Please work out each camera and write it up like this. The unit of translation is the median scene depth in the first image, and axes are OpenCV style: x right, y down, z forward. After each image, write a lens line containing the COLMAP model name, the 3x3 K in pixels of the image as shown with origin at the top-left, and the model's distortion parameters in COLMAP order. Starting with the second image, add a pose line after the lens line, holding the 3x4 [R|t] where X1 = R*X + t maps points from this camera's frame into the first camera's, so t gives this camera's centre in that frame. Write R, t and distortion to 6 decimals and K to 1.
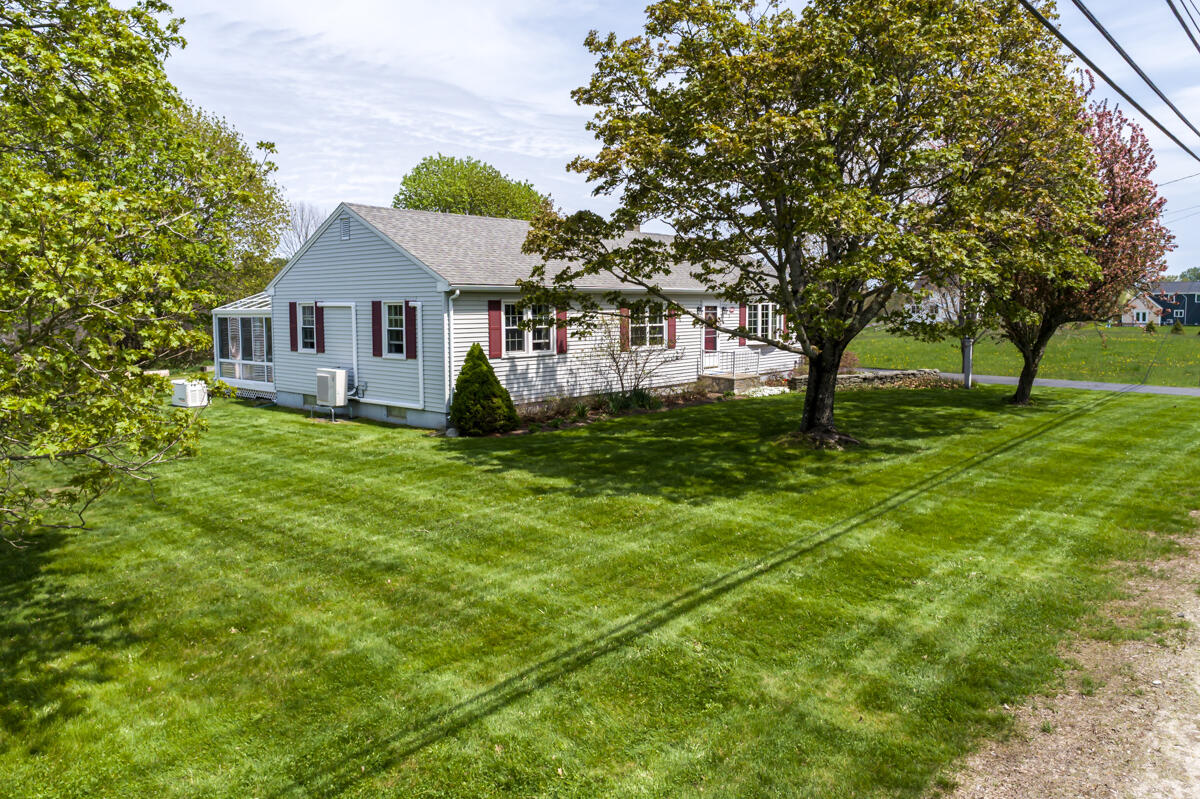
lens RADIAL K [[817.5, 0, 605.6], [0, 817.5, 385.8], [0, 0, 1]] dist [0.001857, 0.003792]
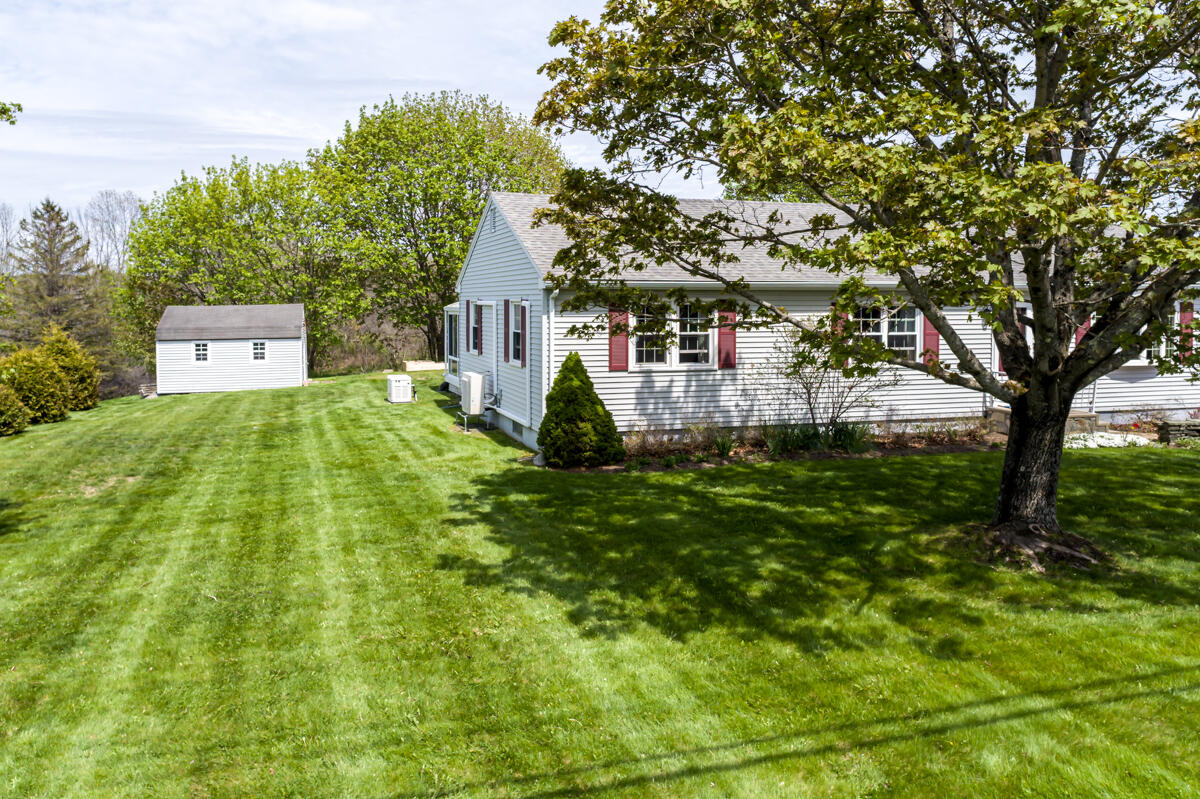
lens RADIAL K [[831.8, 0, 599.0], [0, 831.8, 332.3], [0, 0, 1]] dist [0.003631, 0.003690]
pose [[0.836210, 0.025683, -0.547807, 0.286254], [-0.058777, 0.997346, -0.042963, -0.034261], [0.545250, 0.068125, 0.835501, 0.293338]]
